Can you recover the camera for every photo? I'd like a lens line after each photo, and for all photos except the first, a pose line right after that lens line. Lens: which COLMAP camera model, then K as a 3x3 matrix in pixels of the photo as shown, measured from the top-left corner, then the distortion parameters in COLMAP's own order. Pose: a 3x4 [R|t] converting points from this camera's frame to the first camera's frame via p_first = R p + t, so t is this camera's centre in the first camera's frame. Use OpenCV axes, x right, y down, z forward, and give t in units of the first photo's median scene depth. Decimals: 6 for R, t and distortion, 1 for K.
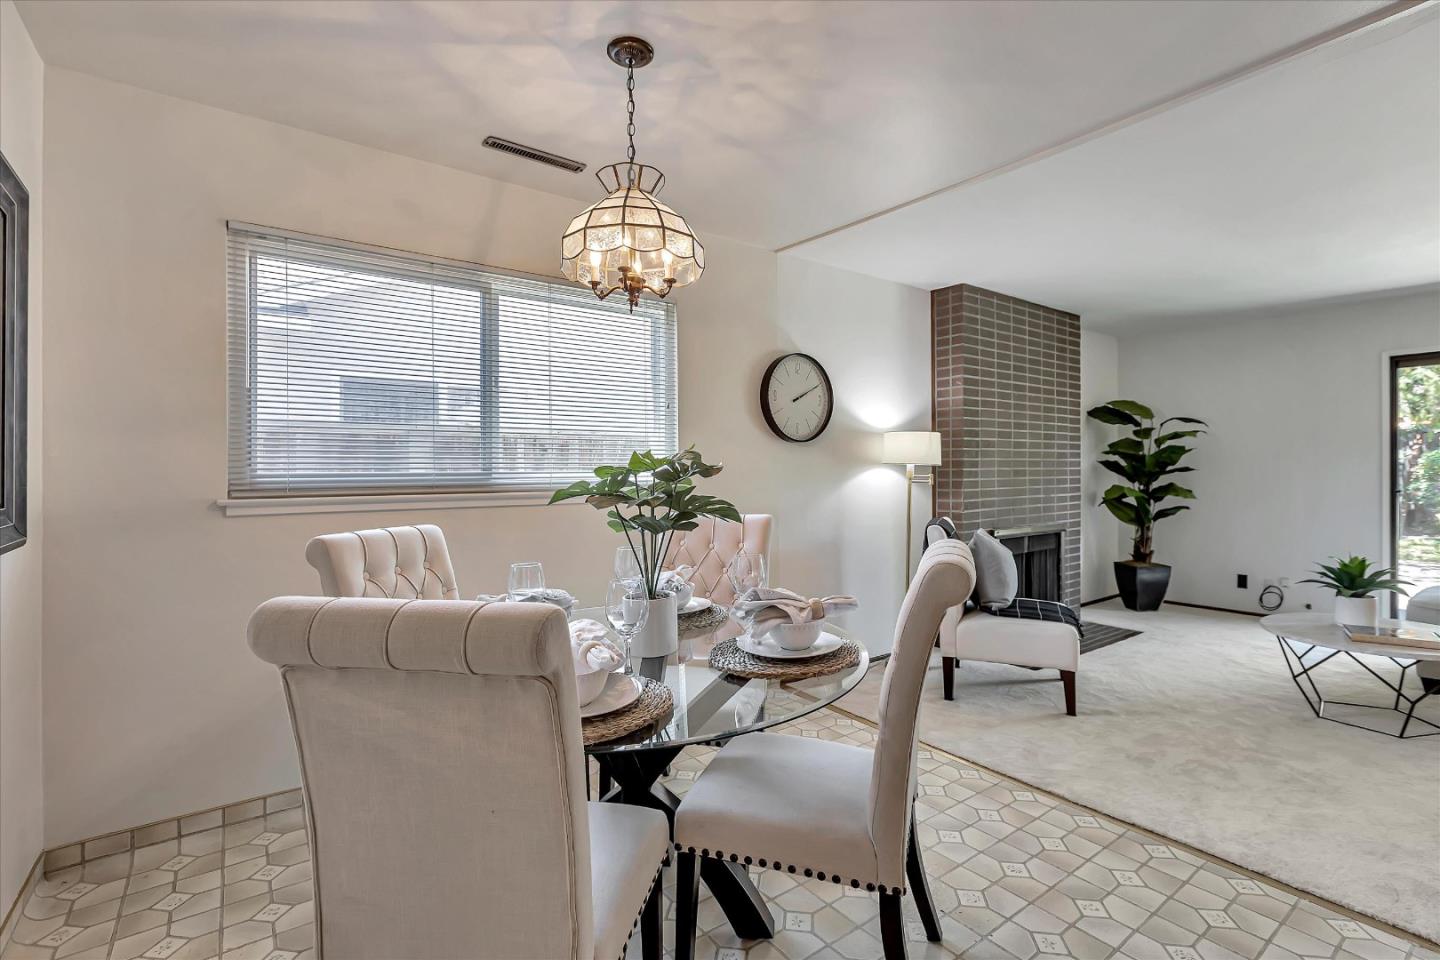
lens RADIAL K [[660.3, 0, 715.9], [0, 660.3, 466.3], [0, 0, 1]] dist [0.001938, -0.000504]
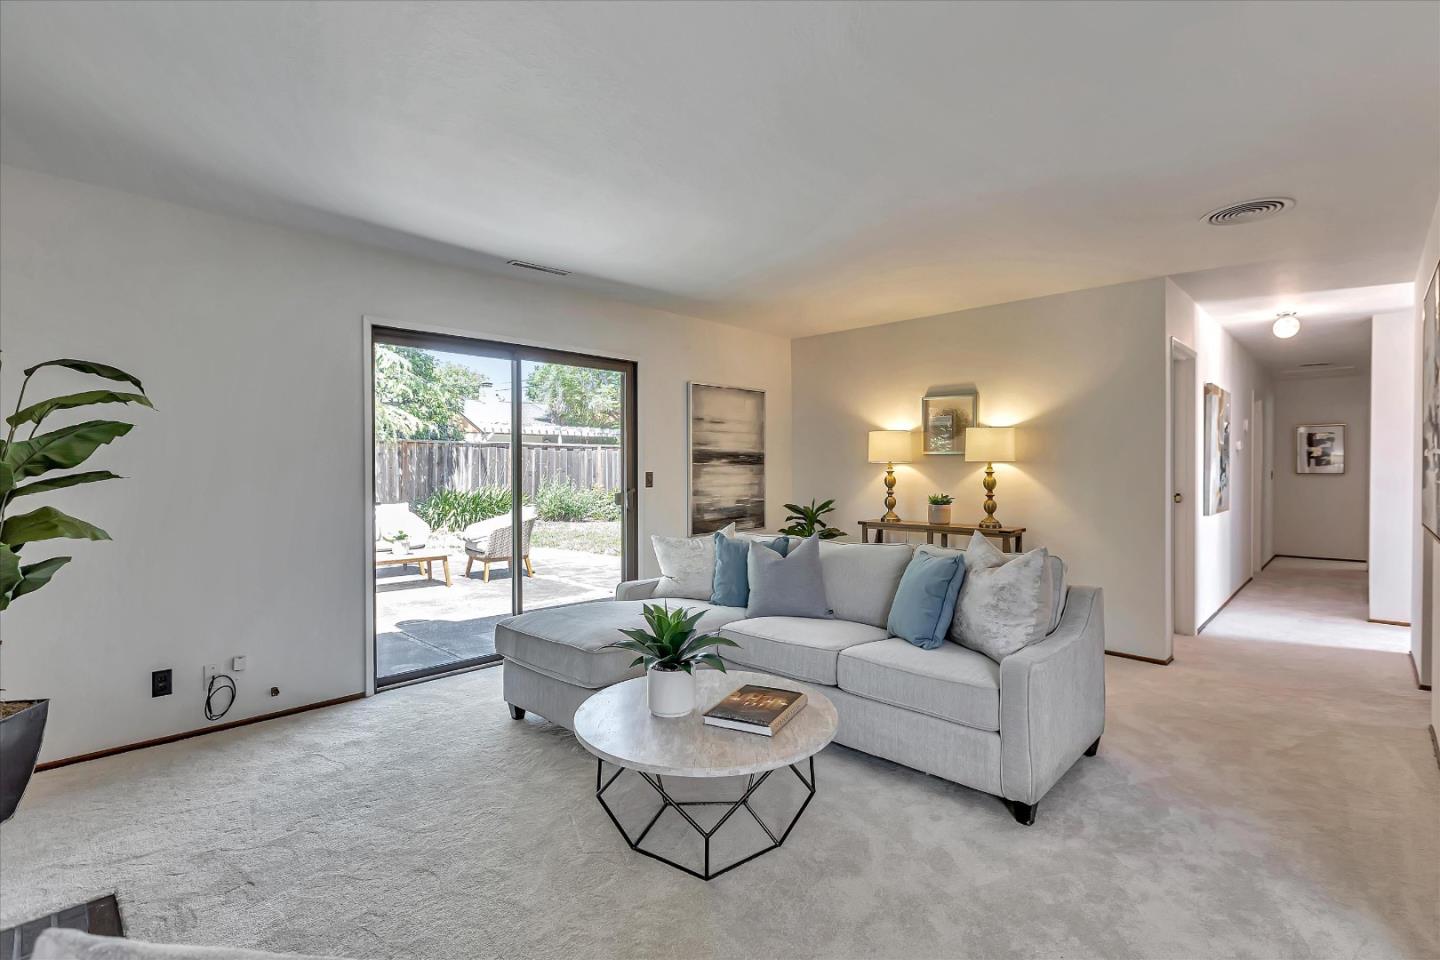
lens RADIAL K [[673.5, 0, 719.2], [0, 673.5, 471.7], [0, 0, 1]] dist [0.000876, 0.000278]
pose [[-0.165845, -0.001636, 0.986150, 0.261508], [0.002402, 0.999995, 0.002063, 0.002083], [-0.986149, 0.002711, -0.165841, 0.943731]]
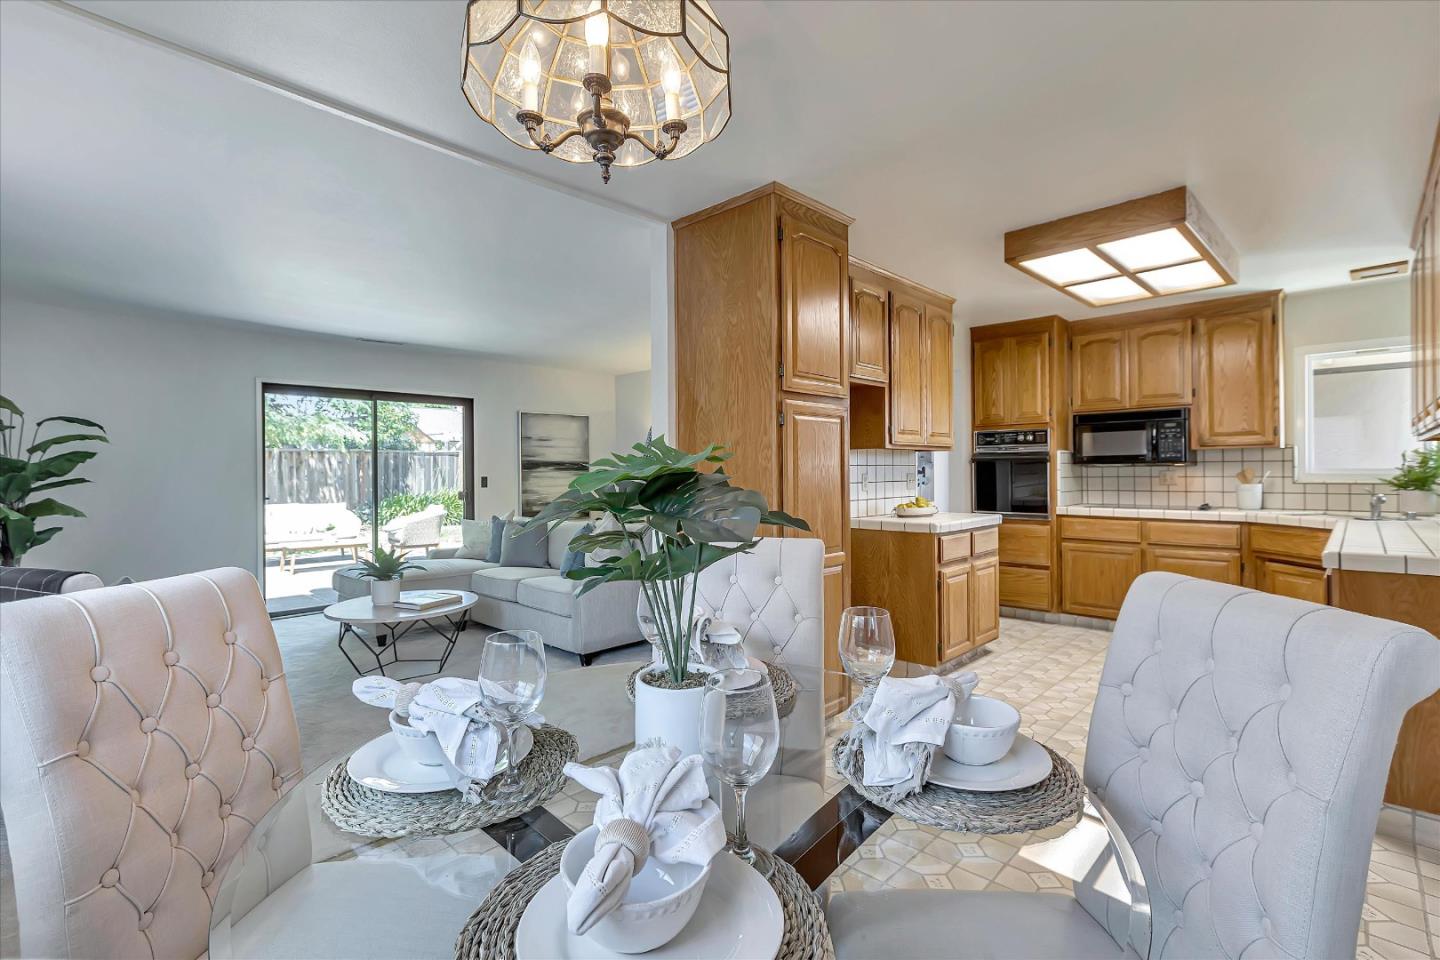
lens RADIAL K [[659.2, 0, 724.0], [0, 659.2, 469.9], [0, 0, 1]] dist [0.002499, 0.000078]
pose [[-0.175743, 0.007897, 0.984404, -0.330393], [0.009074, 0.999938, -0.006402, 0.004639], [-0.984394, 0.007807, -0.175804, 0.519616]]
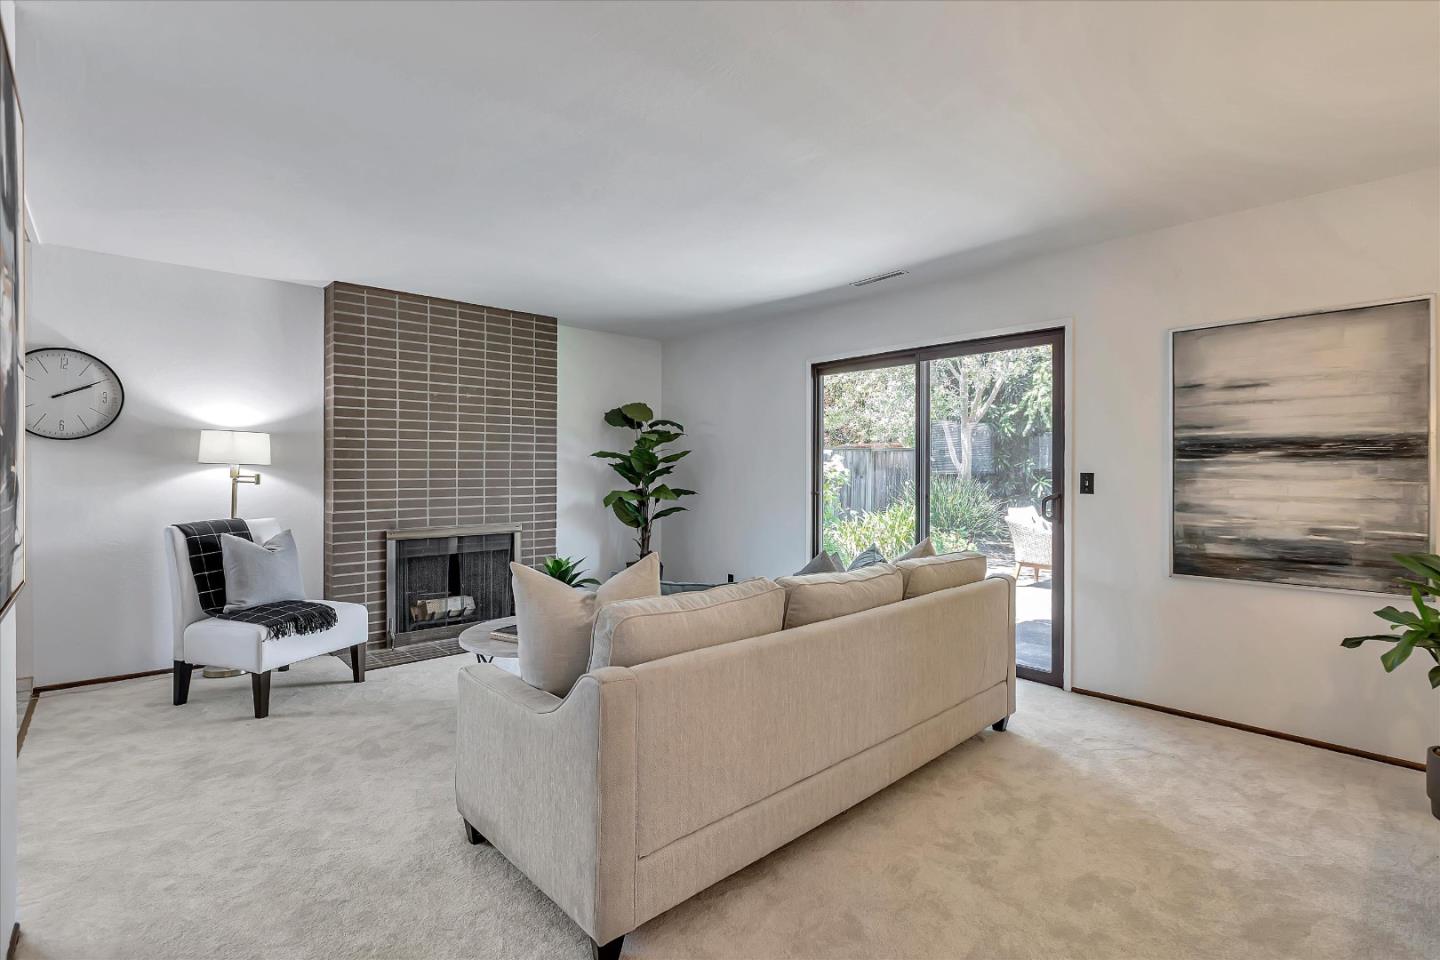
lens RADIAL K [[665.0, 0, 717.7], [0, 665.0, 468.2], [0, 0, 1]] dist [-0.018501, -0.000300]
pose [[0.994894, 0.003495, 0.100861, 0.985151], [-0.003311, 0.999993, -0.001982, 0.002572], [-0.100867, 0.001638, 0.994899, -0.043321]]
